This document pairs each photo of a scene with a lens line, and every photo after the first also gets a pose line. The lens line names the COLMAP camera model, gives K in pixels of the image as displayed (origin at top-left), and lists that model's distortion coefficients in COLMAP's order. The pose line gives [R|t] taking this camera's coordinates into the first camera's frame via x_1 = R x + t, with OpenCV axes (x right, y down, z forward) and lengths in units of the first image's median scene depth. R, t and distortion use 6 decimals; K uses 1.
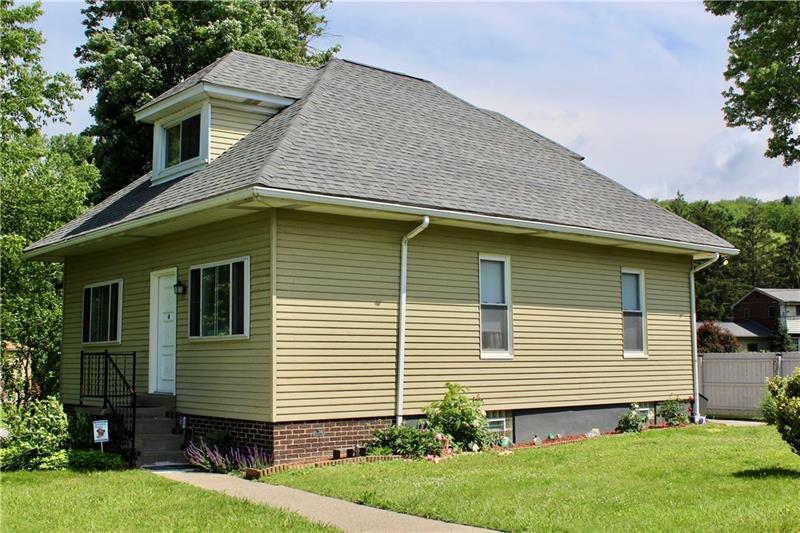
lens RADIAL K [[951.5, 0, 399.7], [0, 951.5, 266.9], [0, 0, 1]] dist [-0.079342, 0.000000]
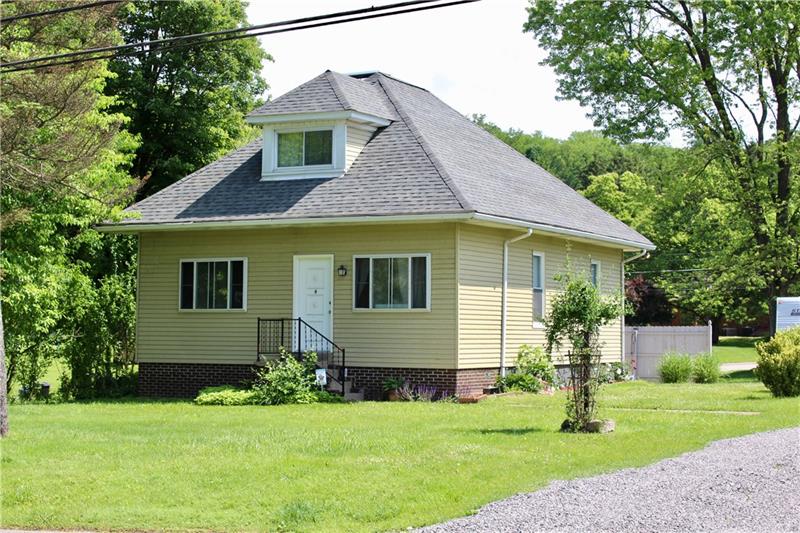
lens RADIAL K [[1477.2, 0, 400.1], [0, 1477.2, 267.1], [0, 0, 1]] dist [0.083333, 0.000000]
pose [[0.918025, 0.031967, 0.395232, -1.021287], [-0.054149, 0.997514, 0.045093, -0.084091], [-0.392808, -0.062798, 0.917474, -0.961692]]
